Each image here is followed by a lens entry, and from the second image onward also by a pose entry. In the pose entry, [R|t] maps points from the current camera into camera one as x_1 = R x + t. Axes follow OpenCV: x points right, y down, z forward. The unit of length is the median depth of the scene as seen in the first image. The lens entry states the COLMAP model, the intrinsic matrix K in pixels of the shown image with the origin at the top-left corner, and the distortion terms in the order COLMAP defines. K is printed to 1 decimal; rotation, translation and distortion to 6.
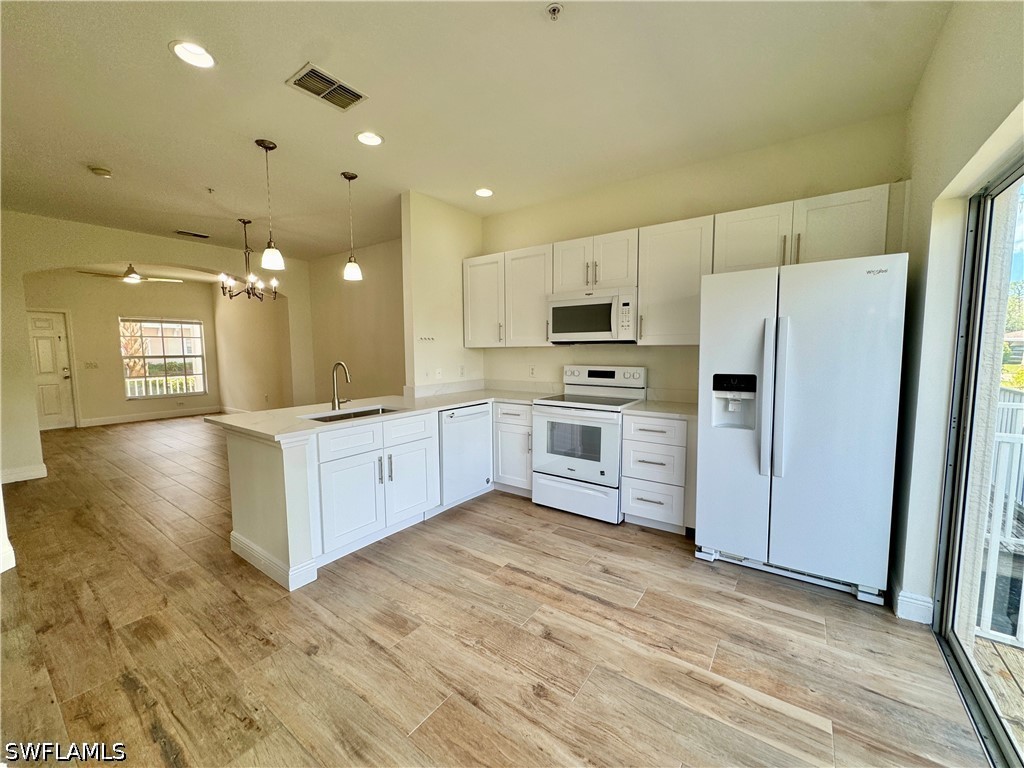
lens RADIAL K [[408.7, 0, 511.6], [0, 408.7, 385.3], [0, 0, 1]] dist [-0.002346, 0.000356]
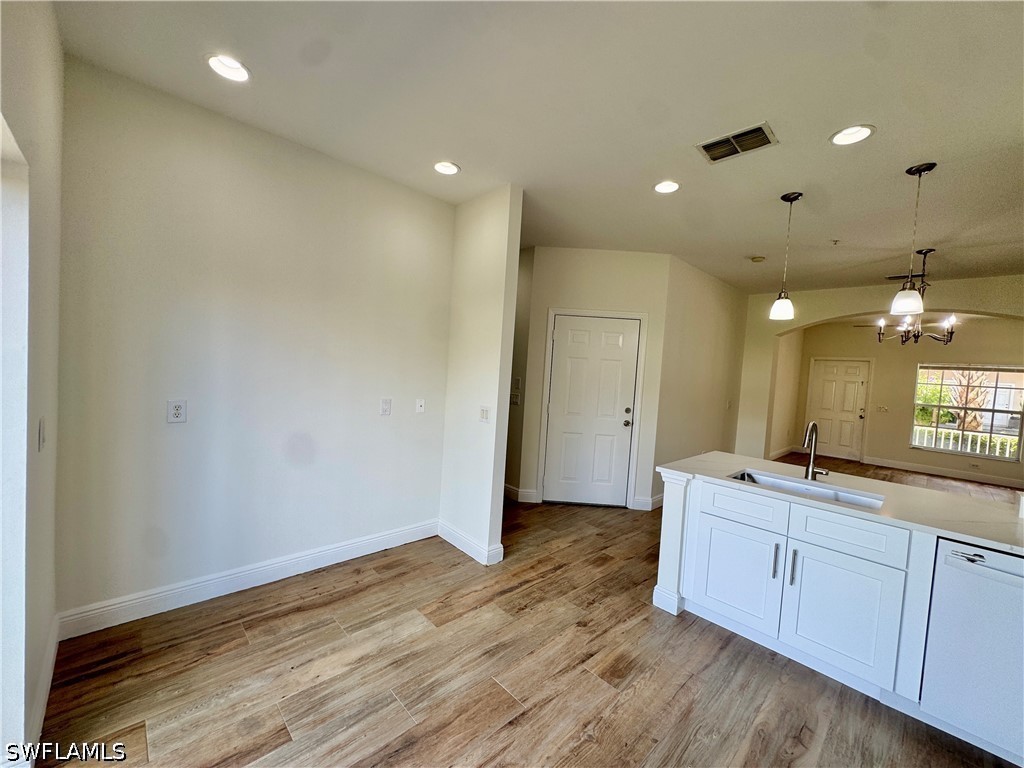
lens RADIAL K [[410.1, 0, 510.4], [0, 410.1, 384.5], [0, 0, 1]] dist [-0.003443, 0.000098]
pose [[-0.183695, 0.039086, -0.982206, 0.499274], [-0.147196, 0.986849, 0.066800, -0.097730], [0.971900, 0.156848, -0.175526, 0.551730]]
